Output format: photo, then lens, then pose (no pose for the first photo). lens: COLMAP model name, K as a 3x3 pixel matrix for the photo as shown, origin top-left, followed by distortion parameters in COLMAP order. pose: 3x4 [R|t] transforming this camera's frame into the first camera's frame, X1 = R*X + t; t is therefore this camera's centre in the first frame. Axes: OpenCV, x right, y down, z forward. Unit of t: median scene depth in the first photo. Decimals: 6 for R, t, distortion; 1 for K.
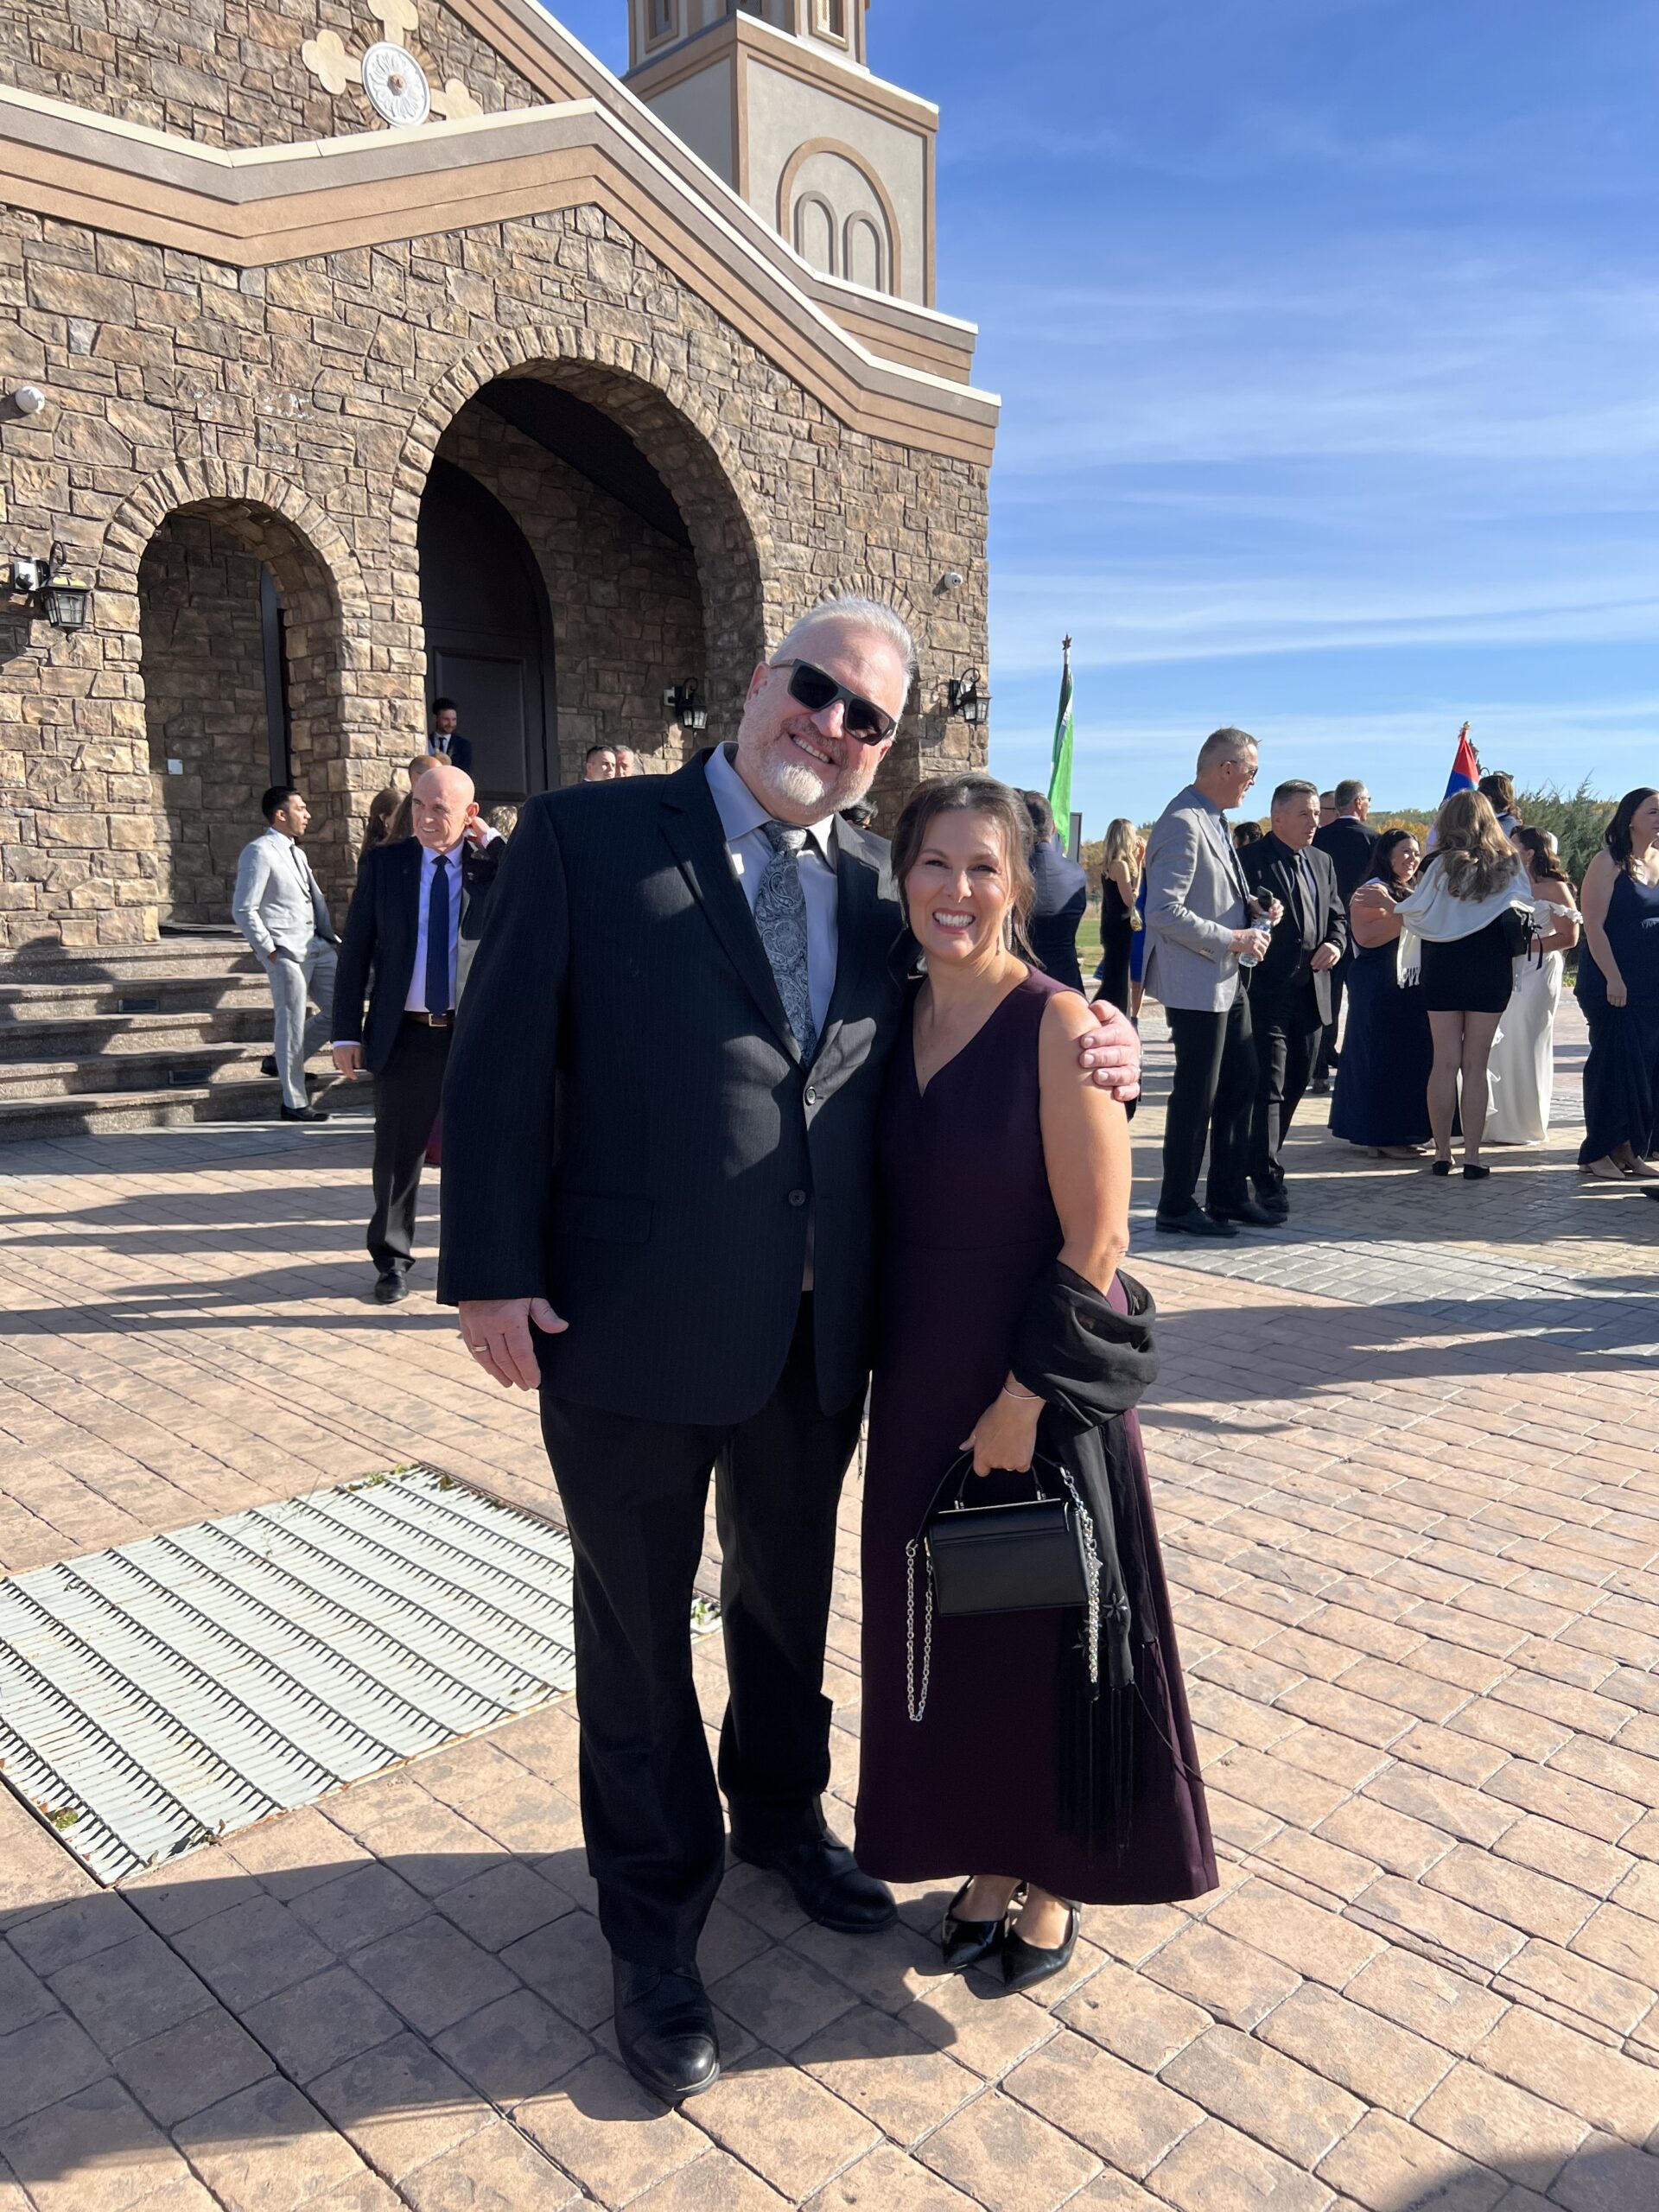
lens RADIAL K [[1669.6, 0, 829.0], [0, 1669.6, 1105.7], [0, 0, 1]] dist [0.000172, 0.000014]
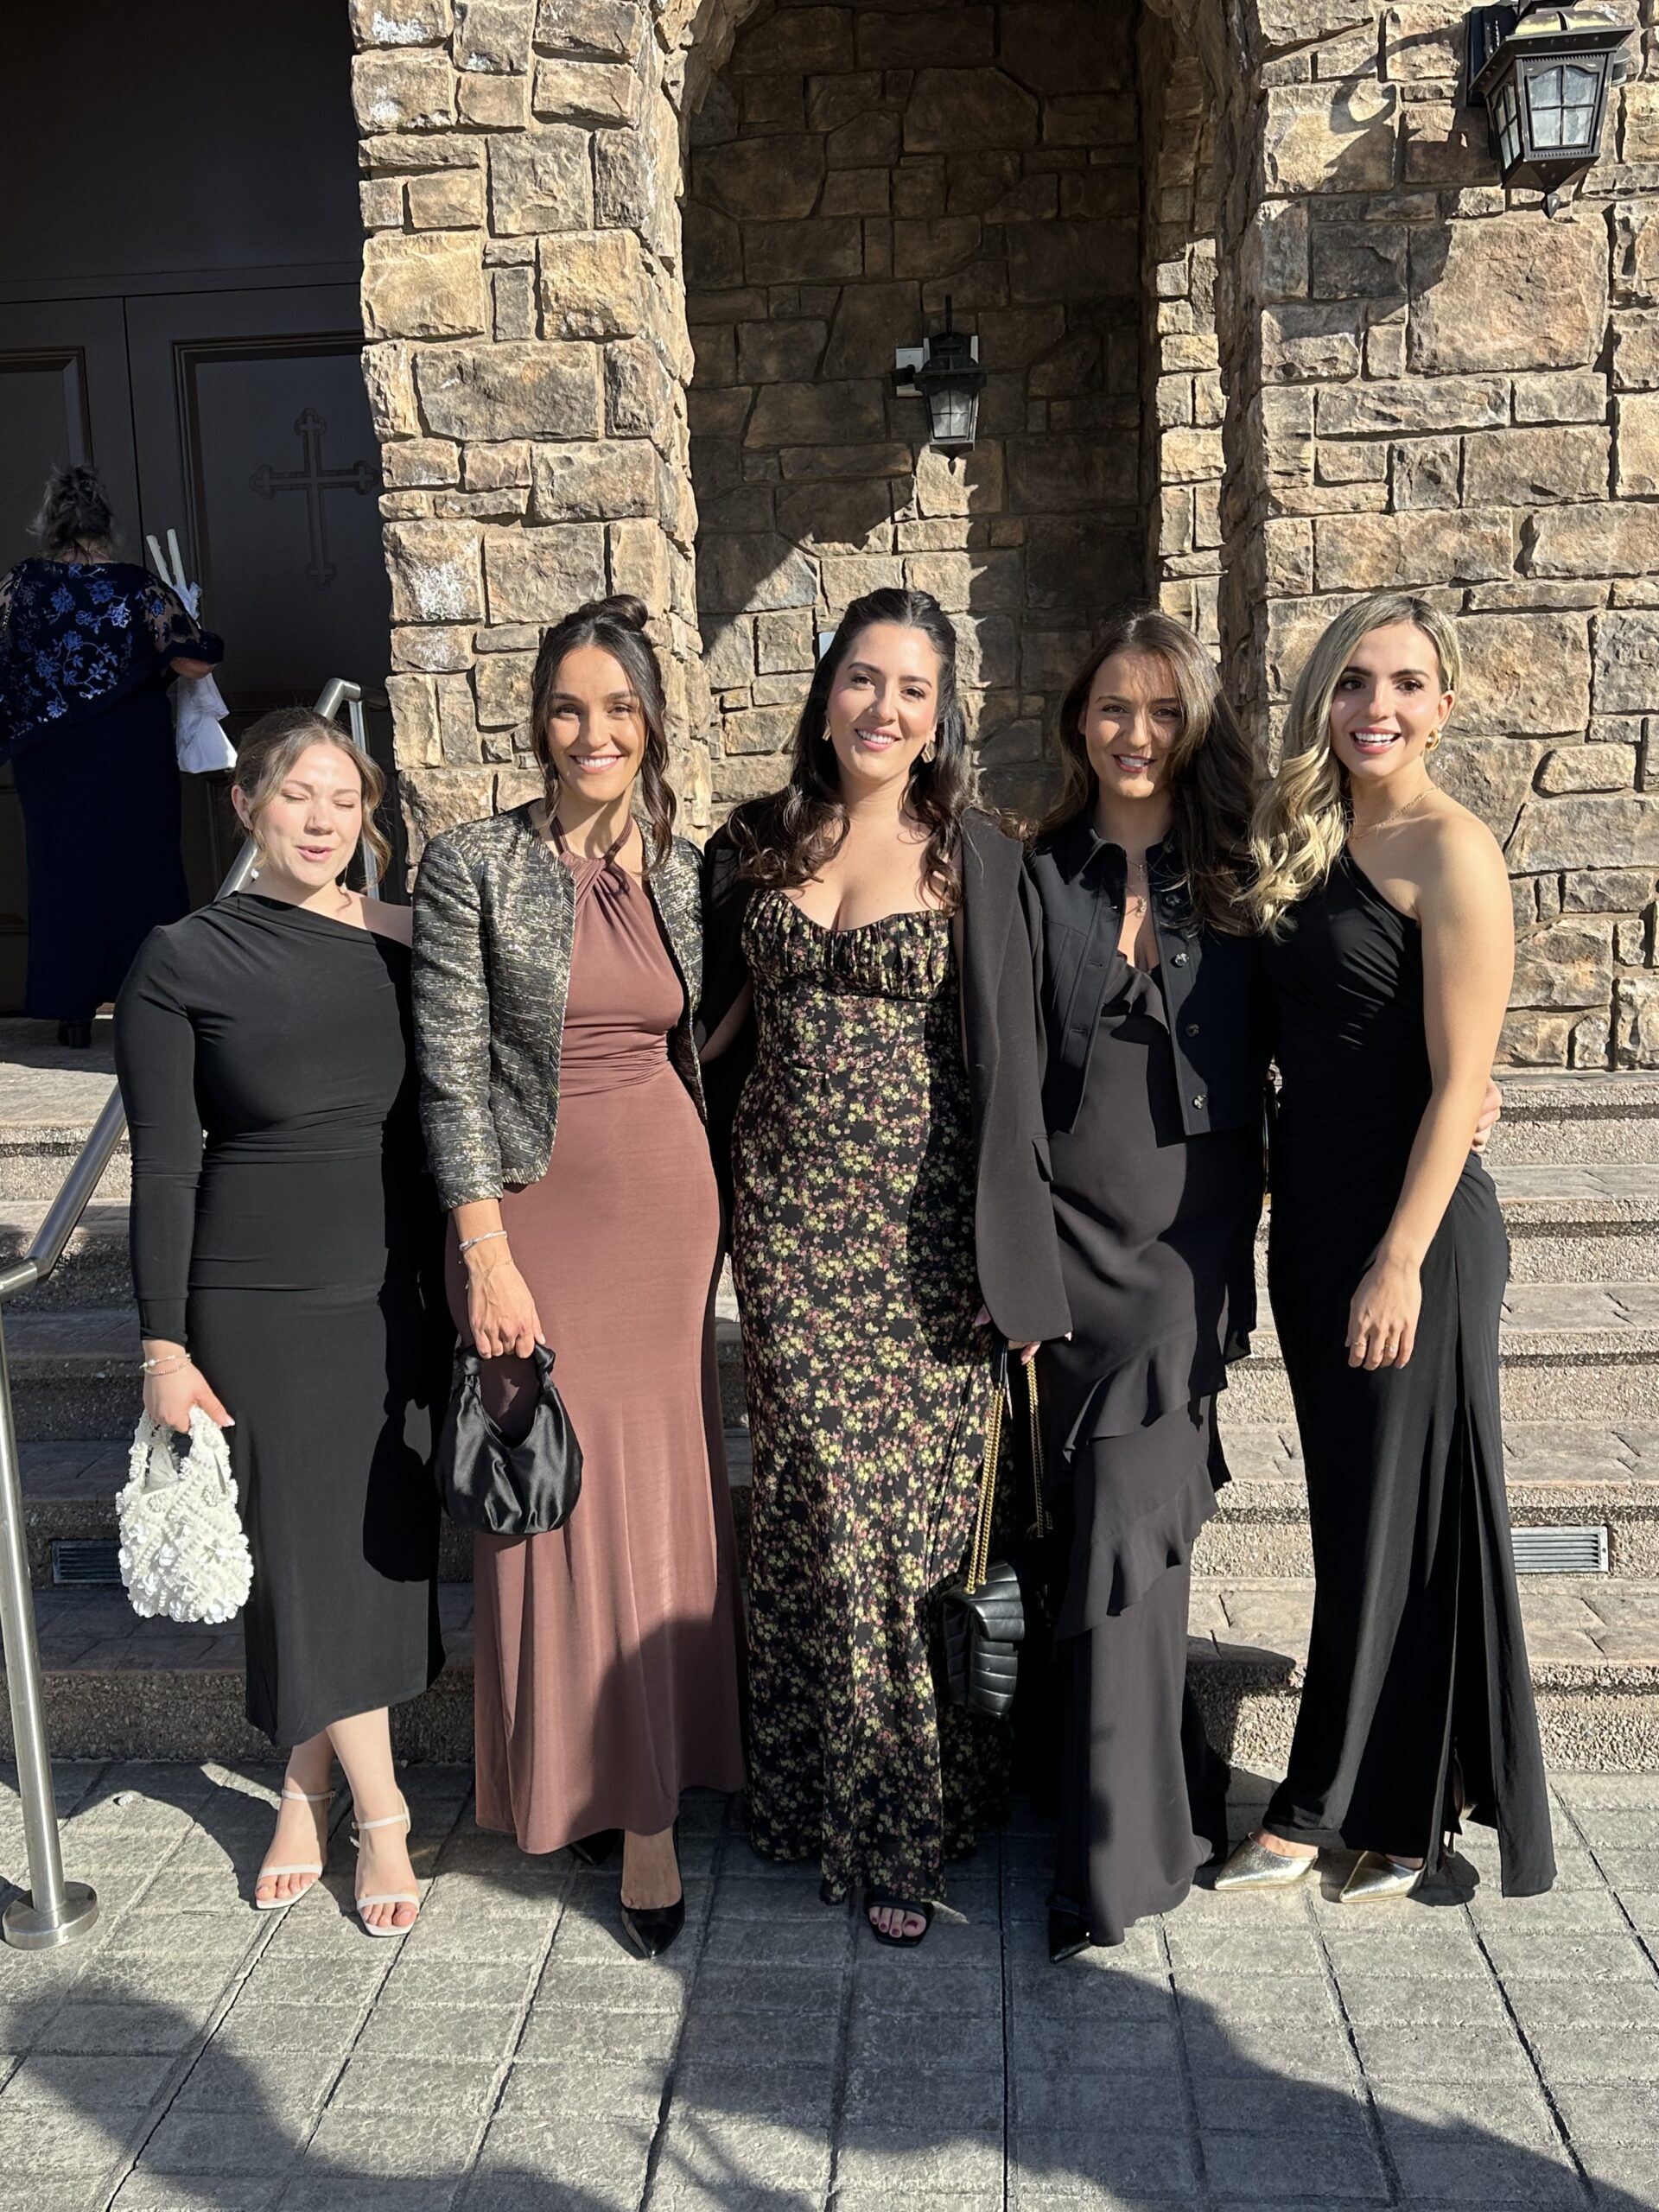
lens RADIAL K [[1952.4, 0, 830.6], [0, 1952.4, 1104.1], [0, 0, 1]] dist [-0.004112, -0.002666]
pose [[0.653166, 0.077629, -0.753225, 0.212653], [-0.067764, 0.996732, 0.043963, -0.110633], [0.754177, 0.022326, 0.656292, 0.732435]]
